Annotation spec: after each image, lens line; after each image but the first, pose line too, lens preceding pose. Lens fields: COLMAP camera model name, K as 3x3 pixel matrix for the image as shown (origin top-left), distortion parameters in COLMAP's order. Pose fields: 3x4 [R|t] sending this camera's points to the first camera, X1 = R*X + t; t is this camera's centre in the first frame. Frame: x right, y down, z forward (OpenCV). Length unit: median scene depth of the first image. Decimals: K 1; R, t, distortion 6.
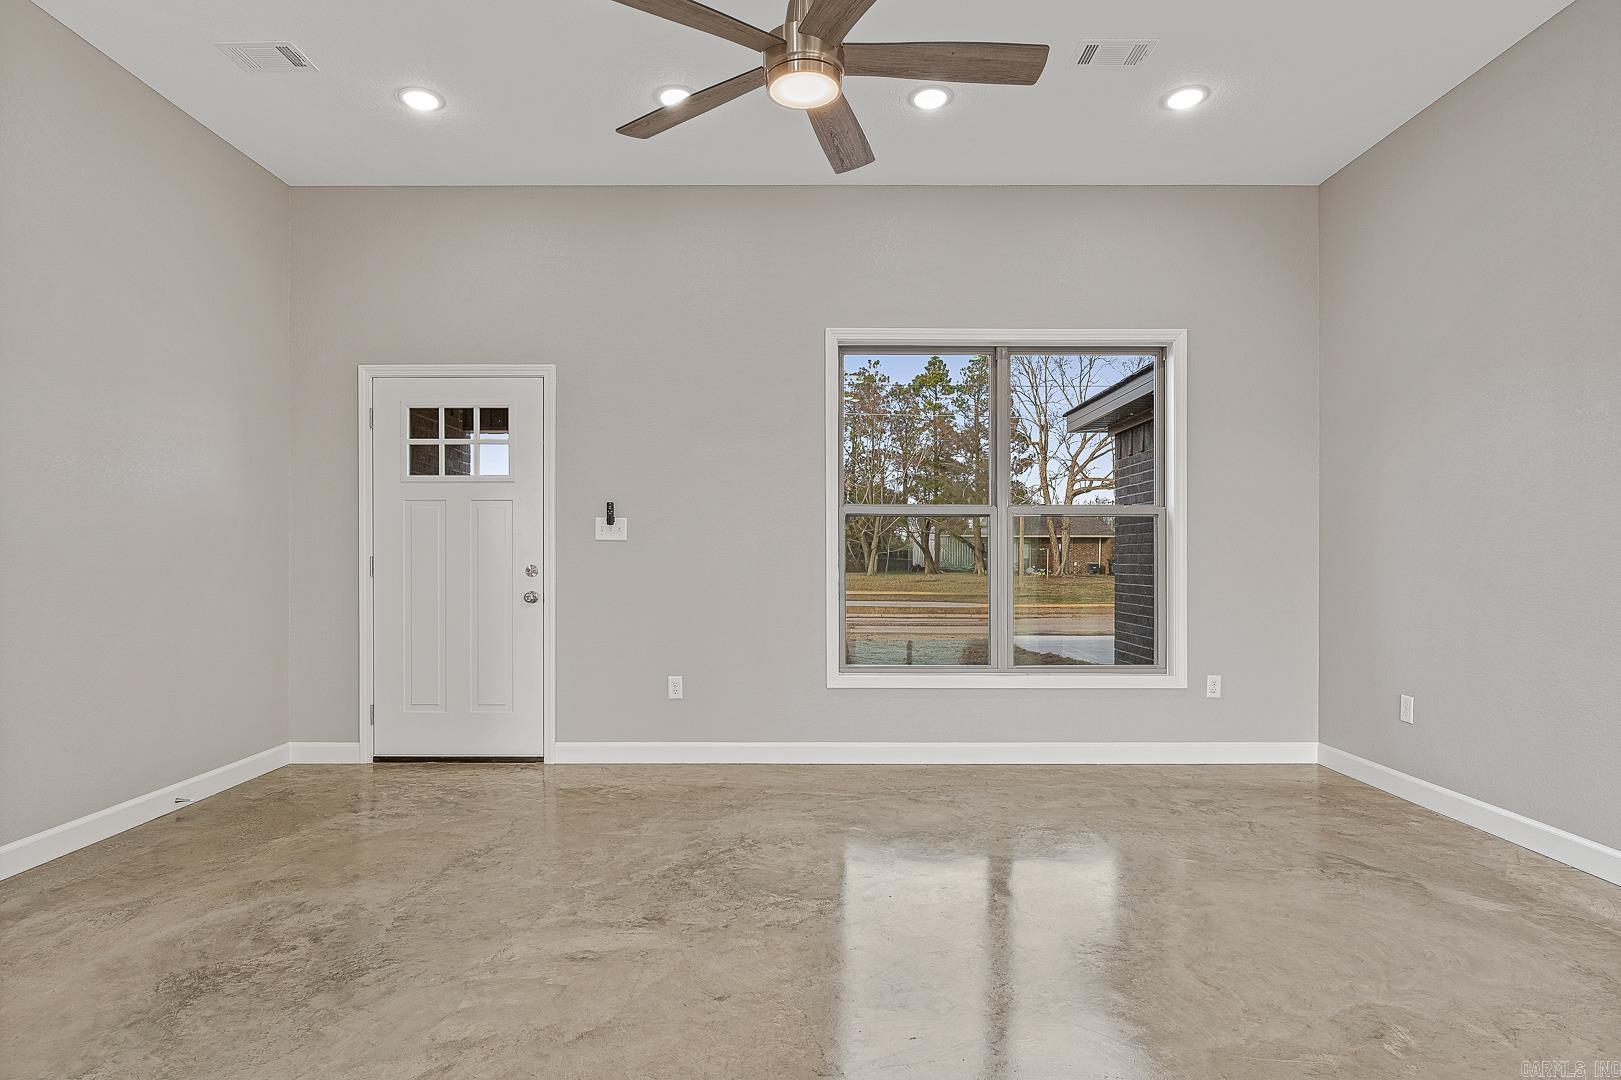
lens RADIAL K [[845.1, 0, 810.2], [0, 845.1, 561.4], [0, 0, 1]] dist [-0.001215, 0.000490]
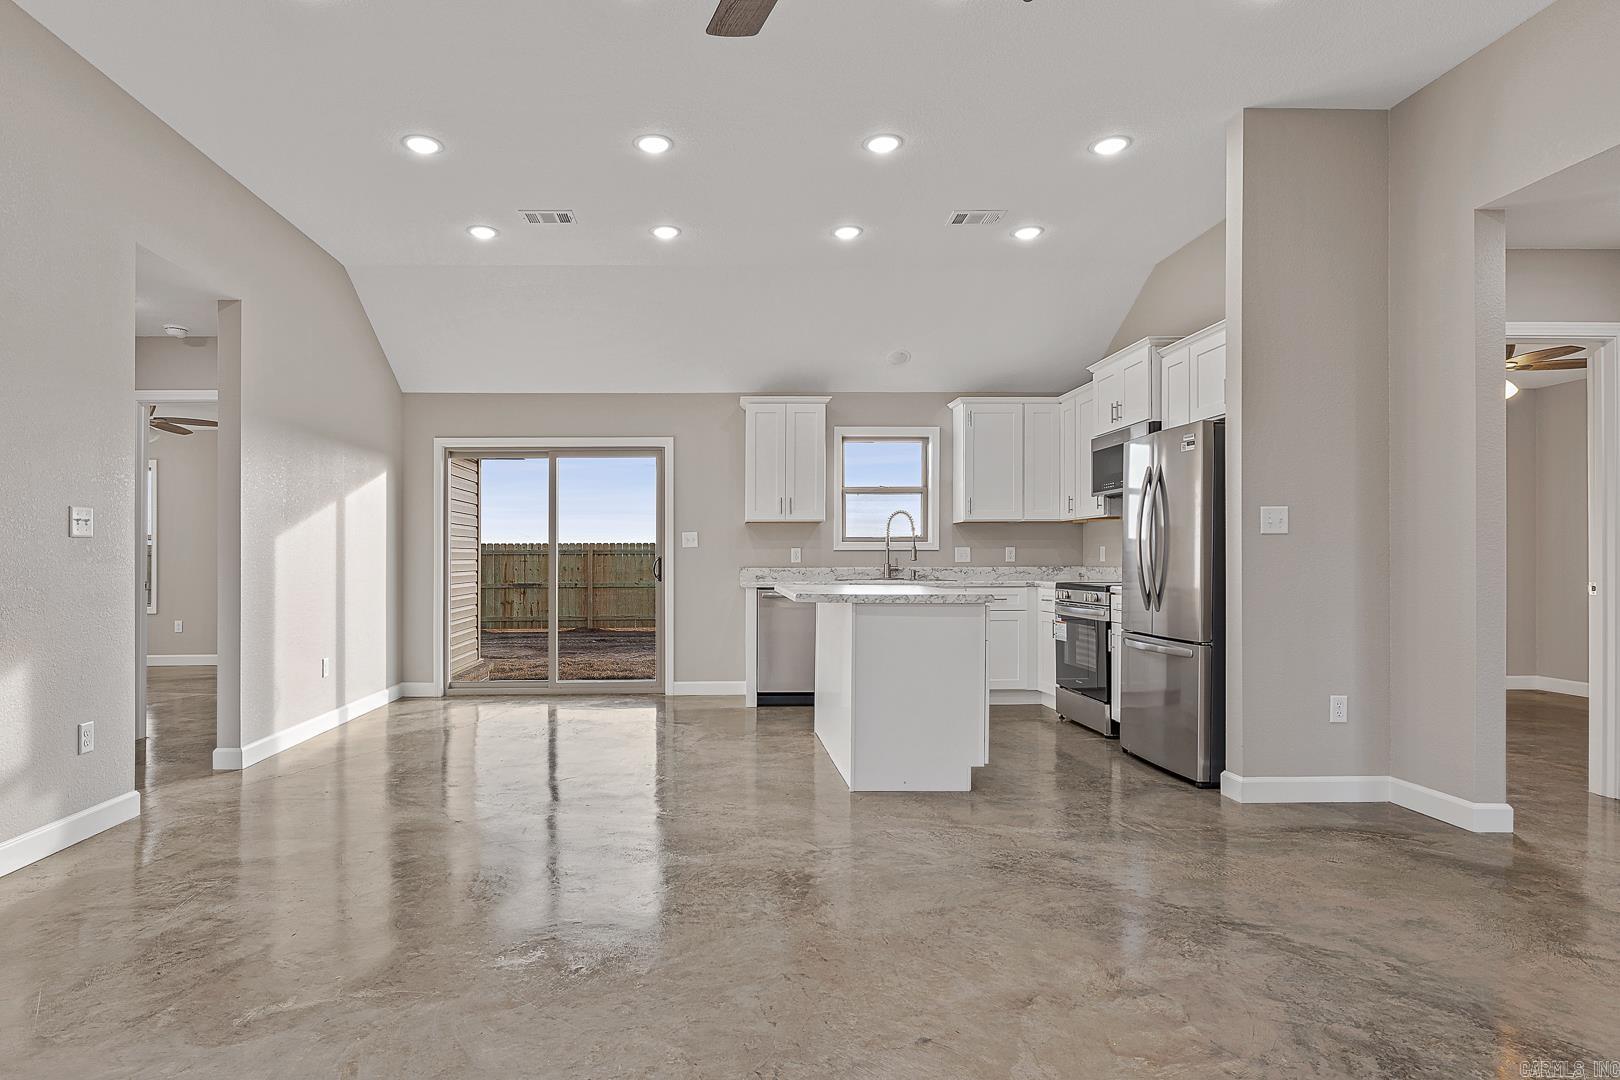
lens RADIAL K [[870.2, 0, 724.3], [0, 870.2, 556.7], [0, 0, 1]] dist [-0.003380, -0.000538]
pose [[-0.999914, 0.005542, -0.011917, 0.058891], [0.005446, 0.999953, 0.008016, -0.006355], [0.011961, 0.007951, -0.999897, 0.963058]]
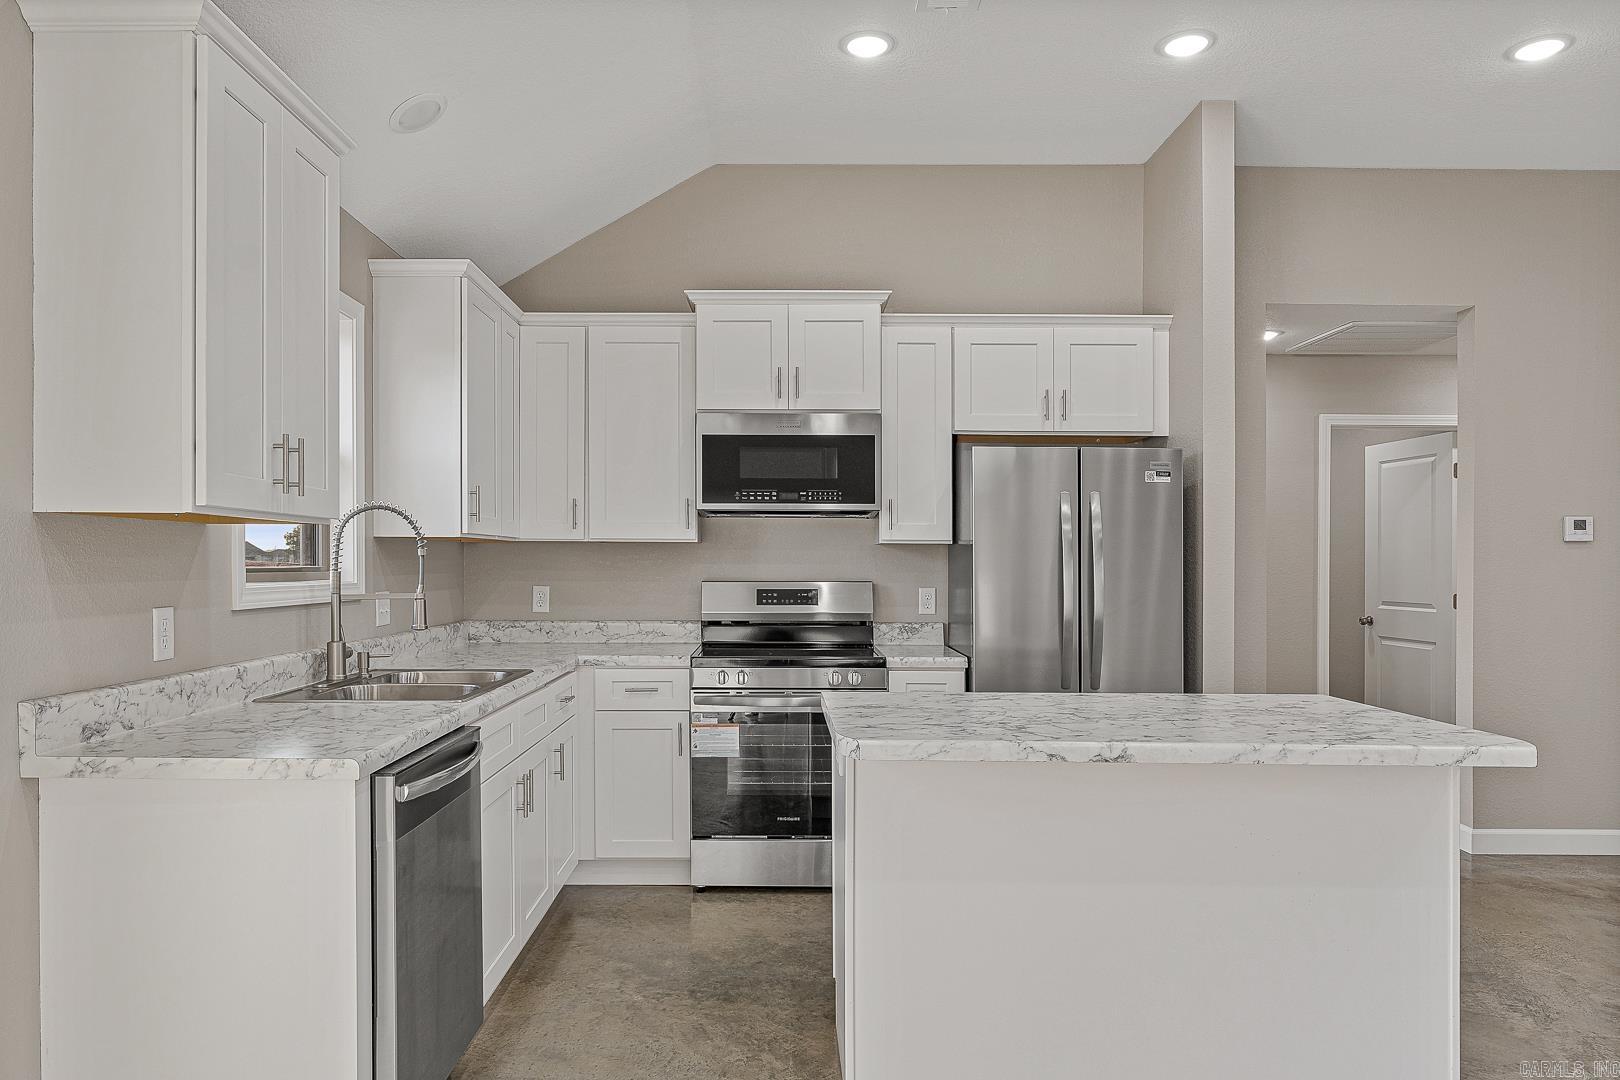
lens RADIAL K [[1037.3, 0, 757.5], [0, 1037.3, 561.9], [0, 0, 1]] dist [-0.001695, 0.000015]
pose [[-0.020915, 0.000675, -0.999781, 0.452830], [-0.015595, 0.999878, 0.001001, -0.039245], [0.999660, 0.015612, -0.020902, -0.350643]]
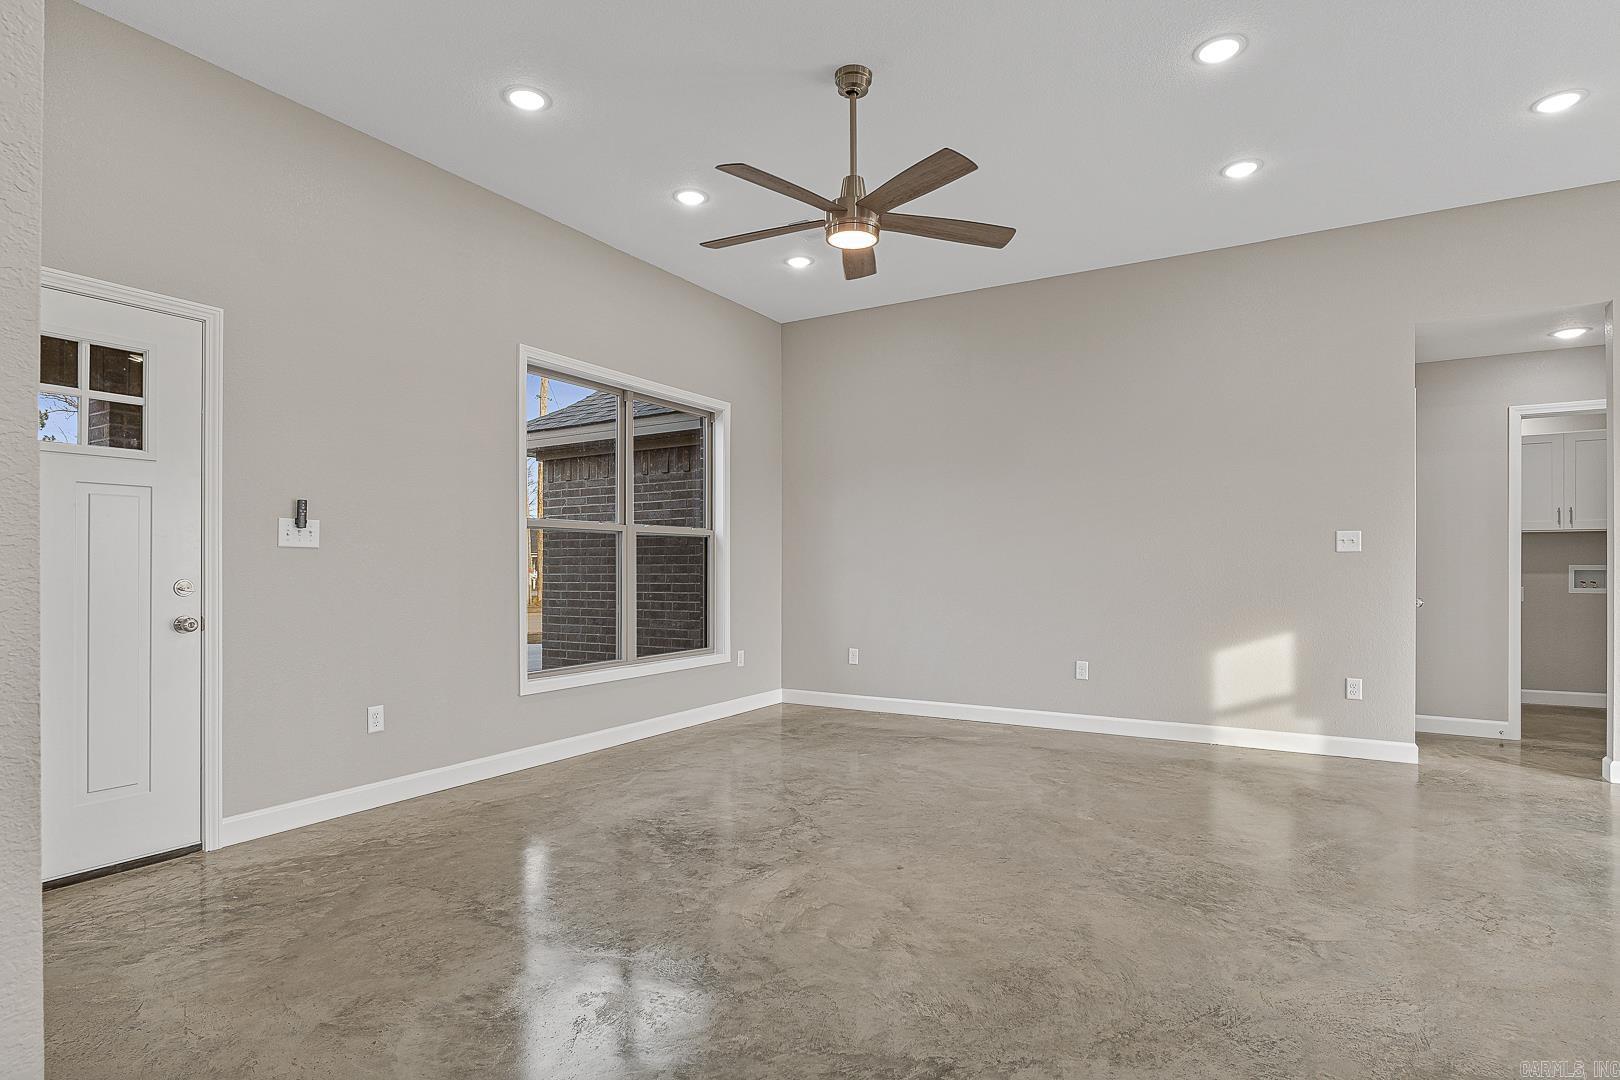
lens RADIAL K [[833.5, 0, 811.6], [0, 833.5, 571.2], [0, 0, 1]] dist [-0.001244, -0.000494]
pose [[0.510769, -0.005177, 0.859702, -0.711663], [0.005938, 0.999979, 0.002494, -0.001493], [-0.859697, 0.003831, 0.510790, 0.194903]]
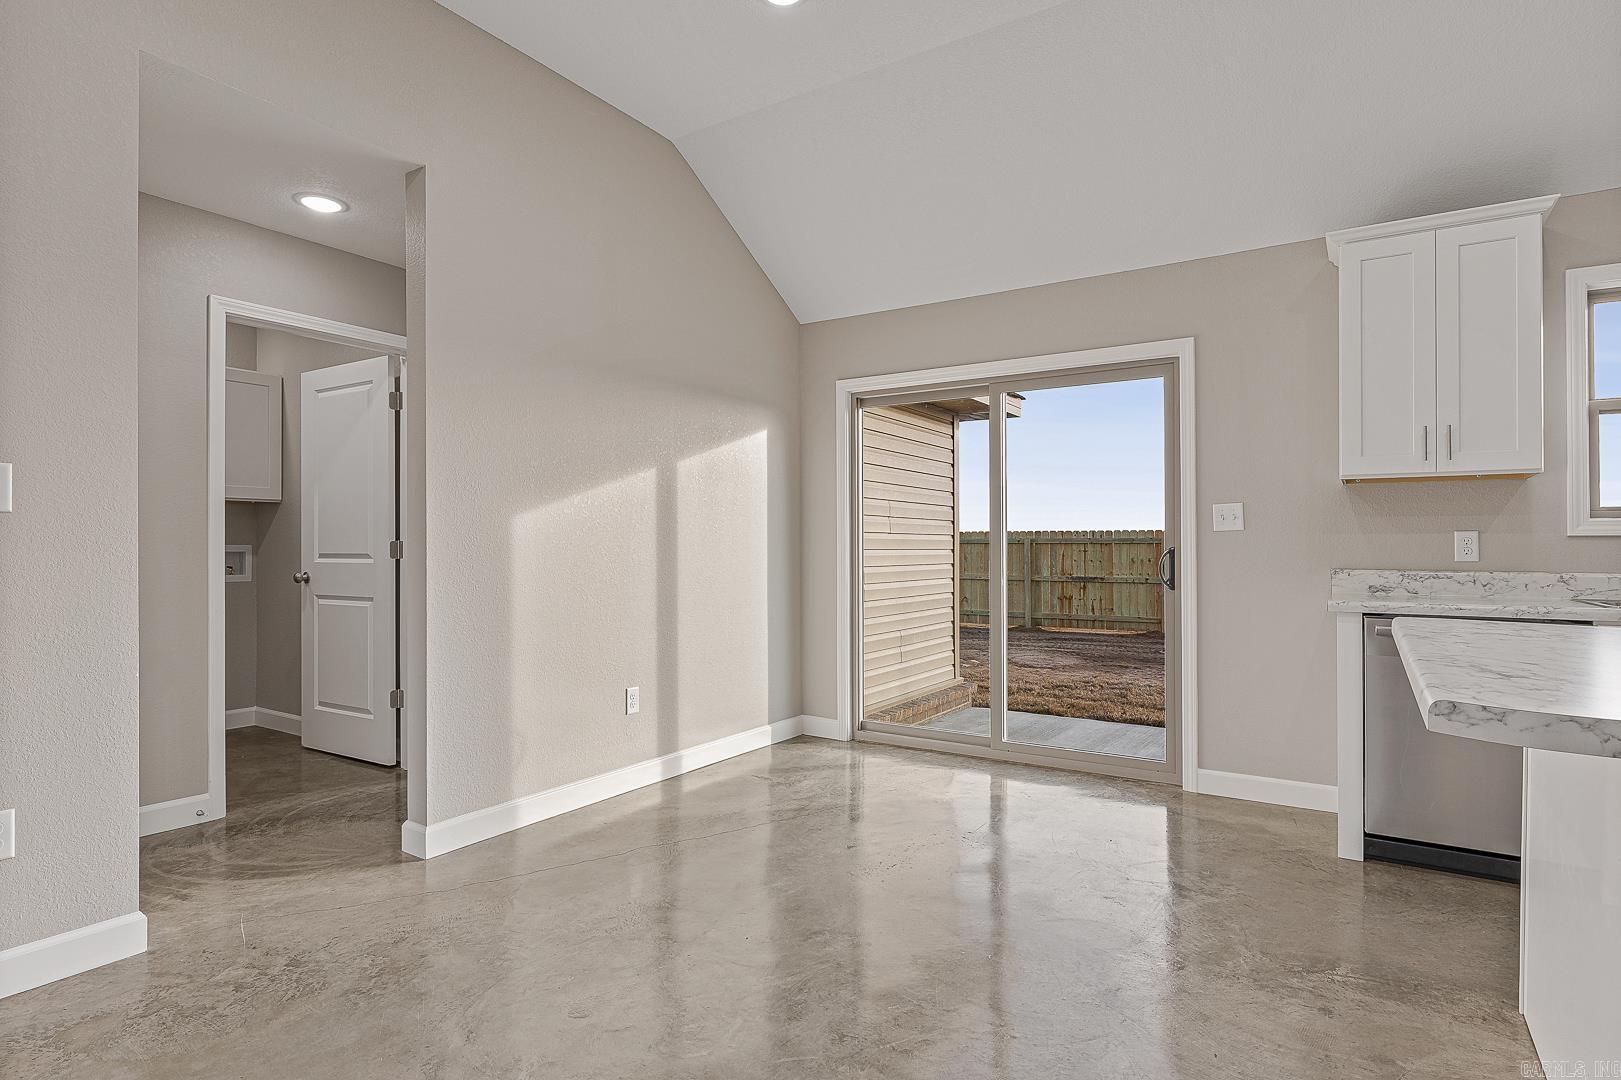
lens RADIAL K [[840.1, 0, 822.6], [0, 840.1, 537.1], [0, 0, 1]] dist [-0.006409, -0.000698]
pose [[-0.840754, 0.006203, 0.541382, -0.016110], [0.004081, 0.999979, -0.005121, -0.002278], [-0.541402, -0.002097, -0.840761, 0.287431]]
